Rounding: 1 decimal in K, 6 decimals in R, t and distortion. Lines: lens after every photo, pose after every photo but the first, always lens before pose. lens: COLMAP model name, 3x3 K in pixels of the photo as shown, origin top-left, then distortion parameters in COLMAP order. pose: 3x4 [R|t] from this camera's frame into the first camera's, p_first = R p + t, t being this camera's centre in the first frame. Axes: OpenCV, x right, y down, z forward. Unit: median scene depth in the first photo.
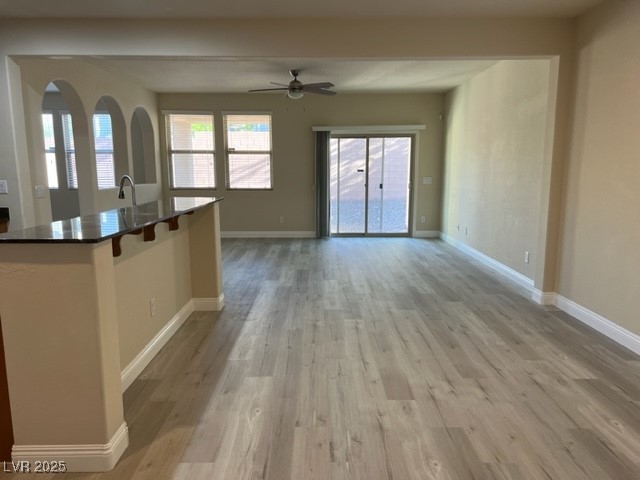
lens RADIAL K [[481.7, 0, 320.2], [0, 481.7, 241.8], [0, 0, 1]] dist [0.003598, 0.000723]
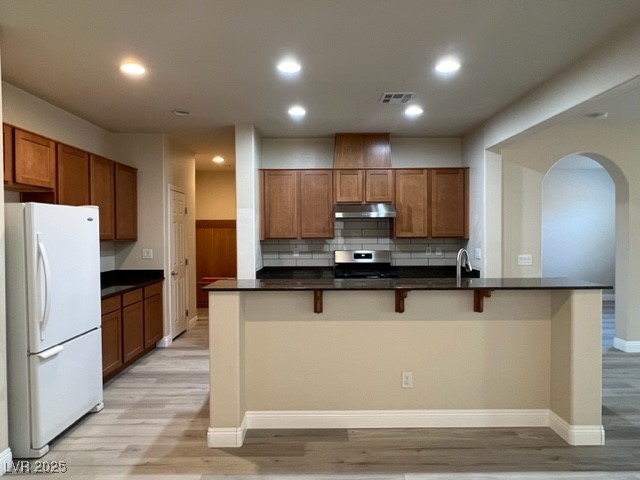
lens RADIAL K [[389.2, 0, 320.8], [0, 389.2, 240.0], [0, 0, 1]] dist [-0.000151, 0.001063]
pose [[-0.005463, 0.013512, -0.999894, 0.497015], [-0.148008, 0.988885, 0.014172, -0.147899], [0.988971, 0.148069, -0.003403, 0.831912]]
